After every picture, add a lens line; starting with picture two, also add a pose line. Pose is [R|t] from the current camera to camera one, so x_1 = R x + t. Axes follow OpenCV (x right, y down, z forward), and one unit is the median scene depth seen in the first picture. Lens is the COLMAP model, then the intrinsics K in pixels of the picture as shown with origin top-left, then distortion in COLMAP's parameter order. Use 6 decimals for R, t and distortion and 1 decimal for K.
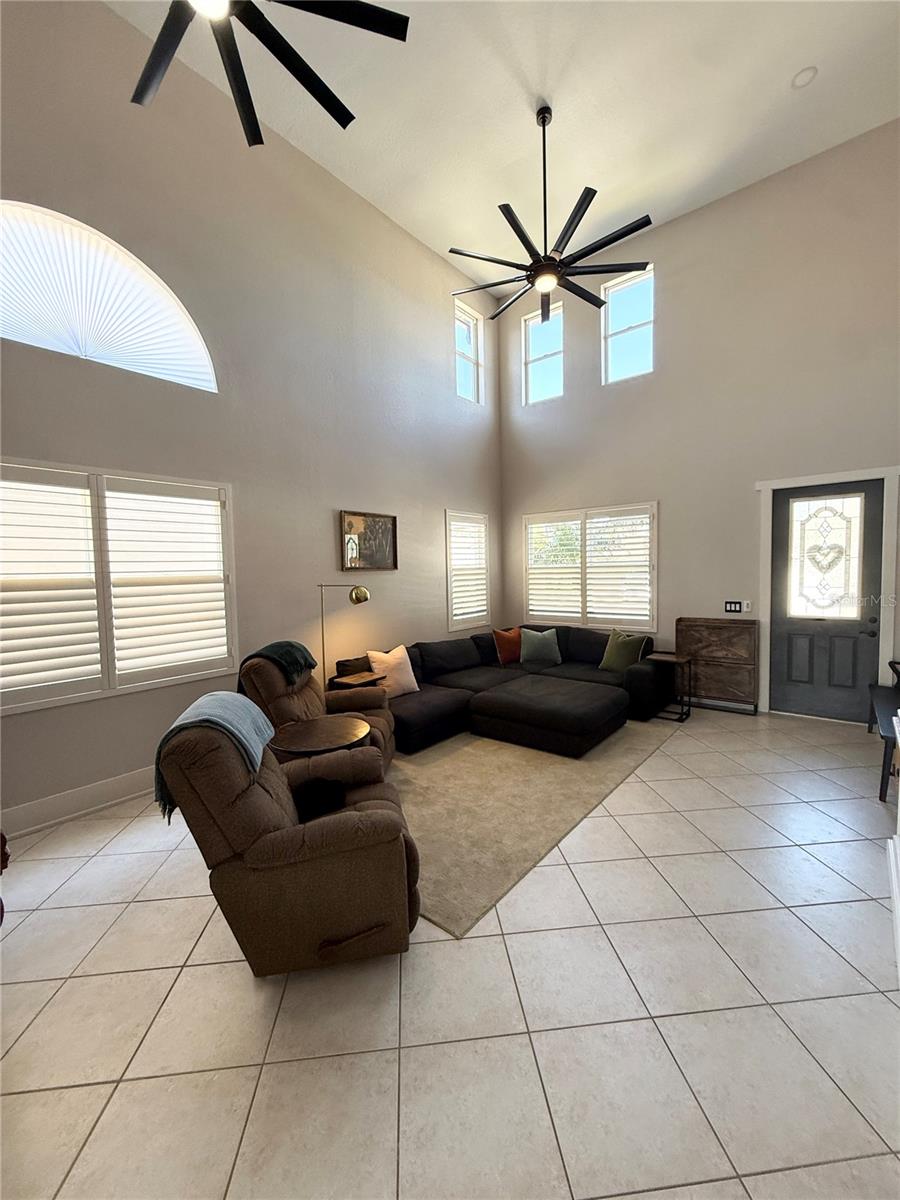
lens RADIAL K [[481.8, 0, 453.1], [0, 481.8, 596.6], [0, 0, 1]] dist [0.001953, 0.000084]
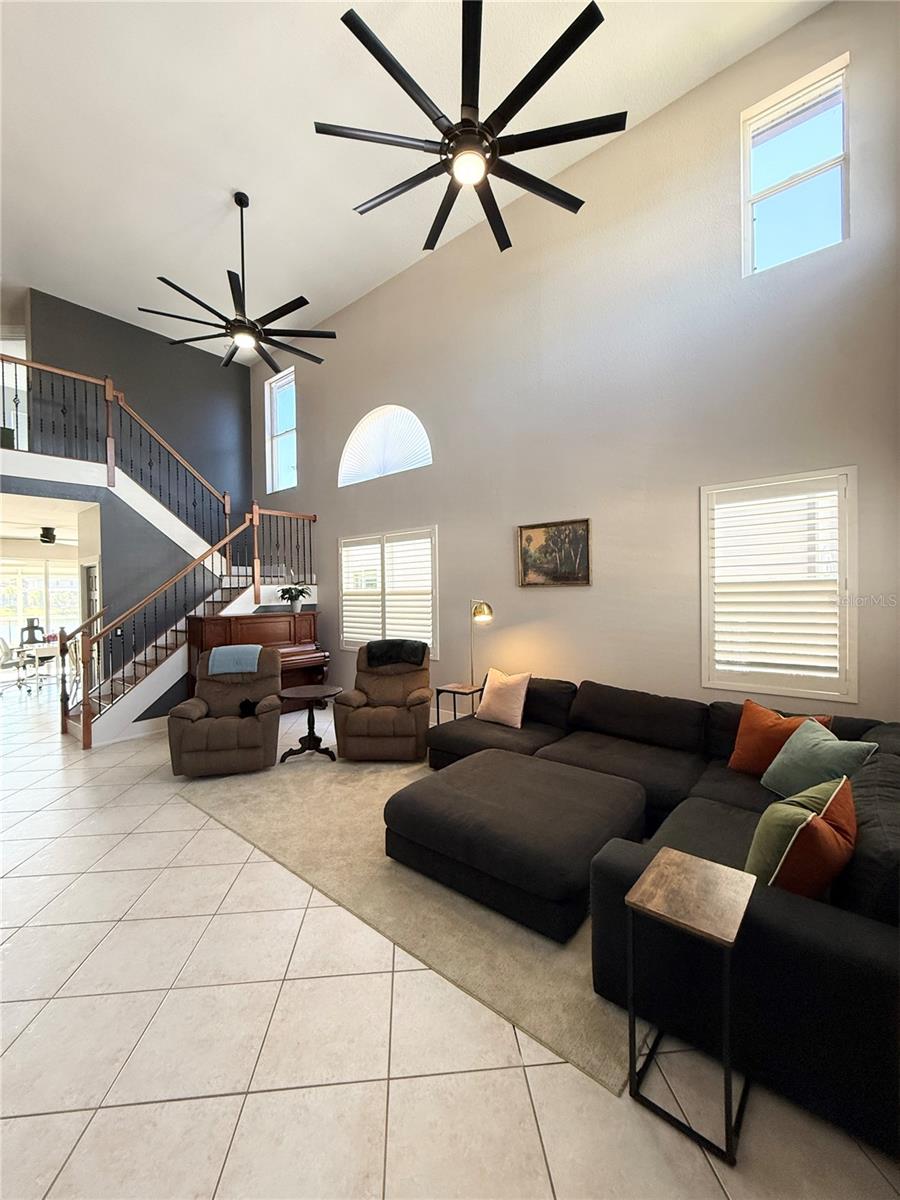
lens RADIAL K [[481.8, 0, 450.0], [0, 481.8, 597.3], [0, 0, 1]] dist [0.001953, 0.000084]
pose [[-0.017898, 0.043327, -0.998901, 0.729221], [-0.036774, 0.998356, 0.043962, -0.066125], [0.999163, 0.037520, -0.016275, 0.826038]]
